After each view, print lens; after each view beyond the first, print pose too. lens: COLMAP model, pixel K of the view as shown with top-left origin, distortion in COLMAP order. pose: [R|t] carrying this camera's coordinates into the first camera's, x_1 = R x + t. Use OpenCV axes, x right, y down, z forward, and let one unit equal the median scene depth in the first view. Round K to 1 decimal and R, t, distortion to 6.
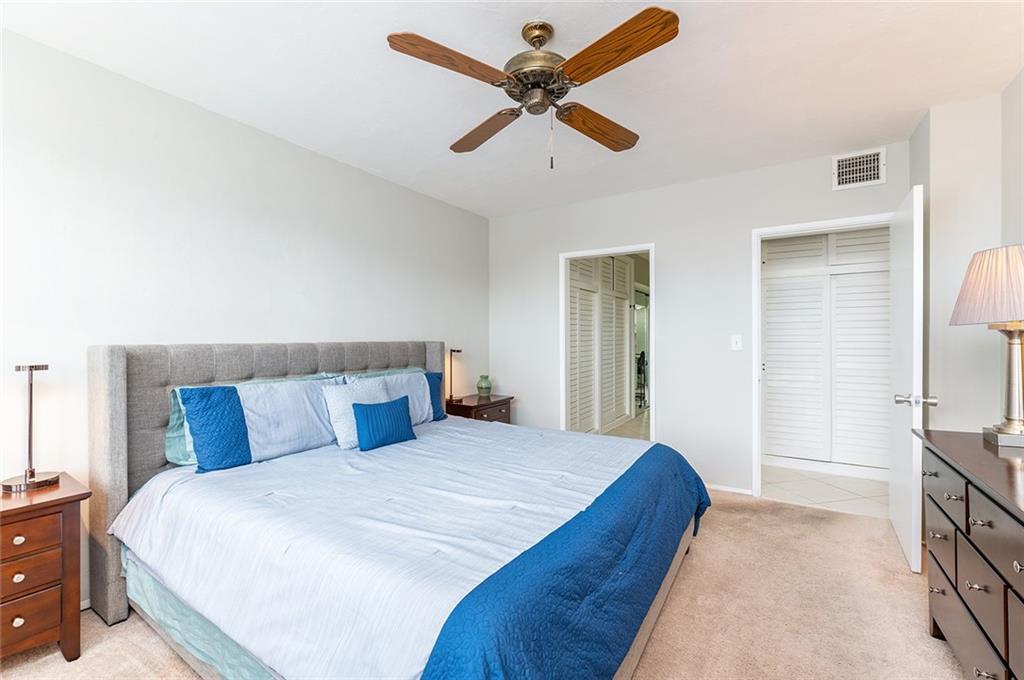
lens RADIAL K [[427.3, 0, 517.1], [0, 427.3, 337.6], [0, 0, 1]] dist [-0.000563, -0.000047]
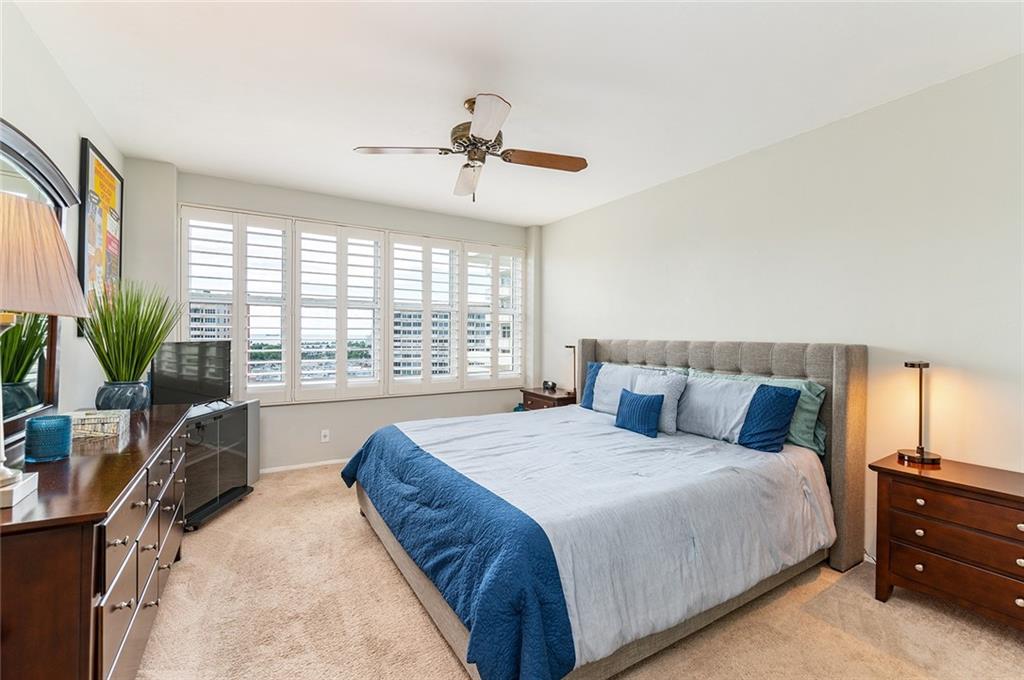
lens RADIAL K [[427.3, 0, 517.1], [0, 427.3, 337.6], [0, 0, 1]] dist [-0.000563, -0.000047]
pose [[-0.439933, 0.000168, -0.898031, 0.739424], [-0.007732, 0.999962, 0.003975, 0.001871], [0.897997, 0.008693, -0.439915, 1.067907]]
